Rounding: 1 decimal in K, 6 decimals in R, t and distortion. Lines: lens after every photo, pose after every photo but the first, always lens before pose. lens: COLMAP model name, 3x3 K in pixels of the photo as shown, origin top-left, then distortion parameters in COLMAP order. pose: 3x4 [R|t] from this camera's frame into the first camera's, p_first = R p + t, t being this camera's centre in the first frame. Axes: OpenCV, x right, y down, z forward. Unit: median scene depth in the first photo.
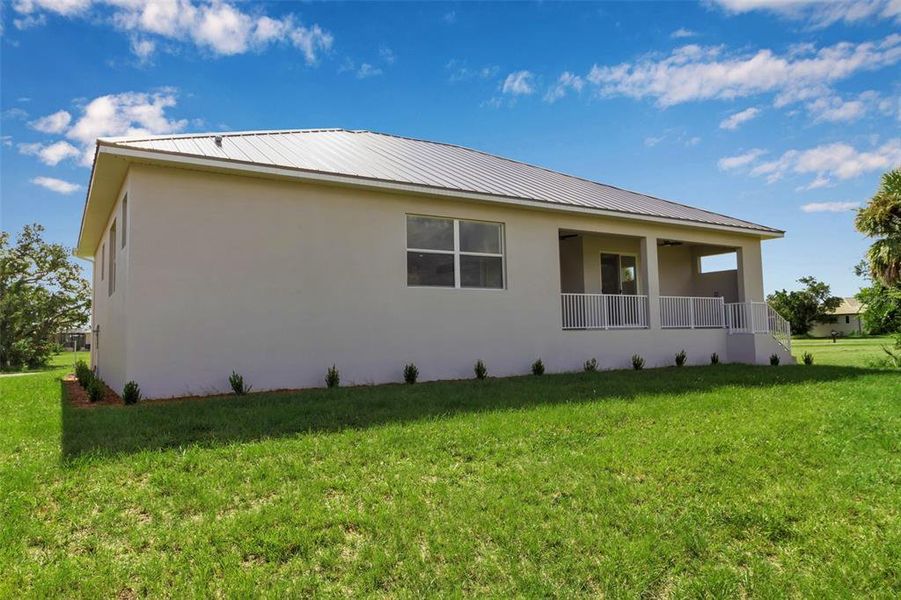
lens RADIAL K [[626.7, 0, 447.9], [0, 626.7, 299.2], [0, 0, 1]] dist [0.005328, -0.004516]
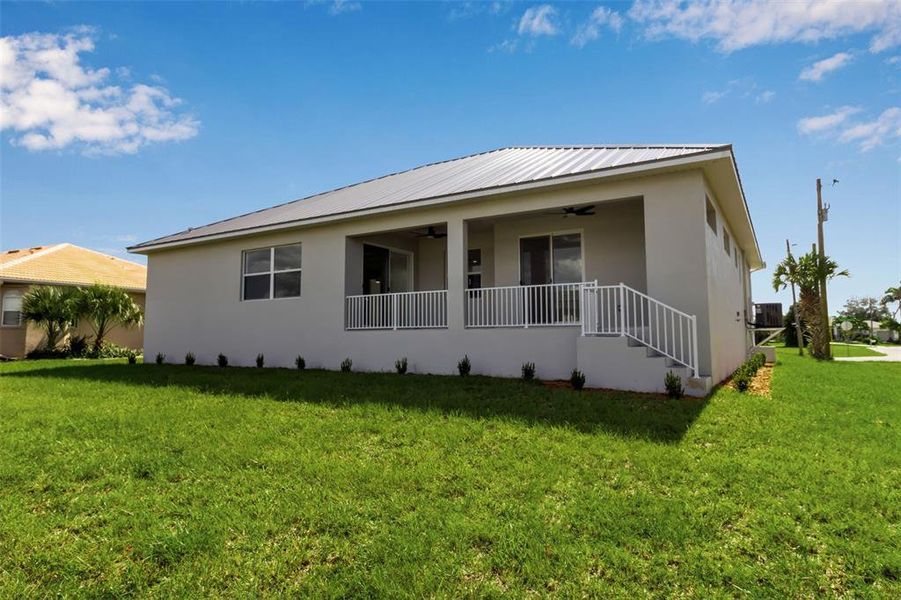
lens RADIAL K [[543.3, 0, 445.0], [0, 543.3, 290.9], [0, 0, 1]] dist [0.008016, -0.005580]
pose [[0.423405, -0.059419, -0.903990, 1.168669], [0.050785, 0.997834, -0.041801, 0.031240], [0.904516, -0.028210, 0.425505, 0.806967]]
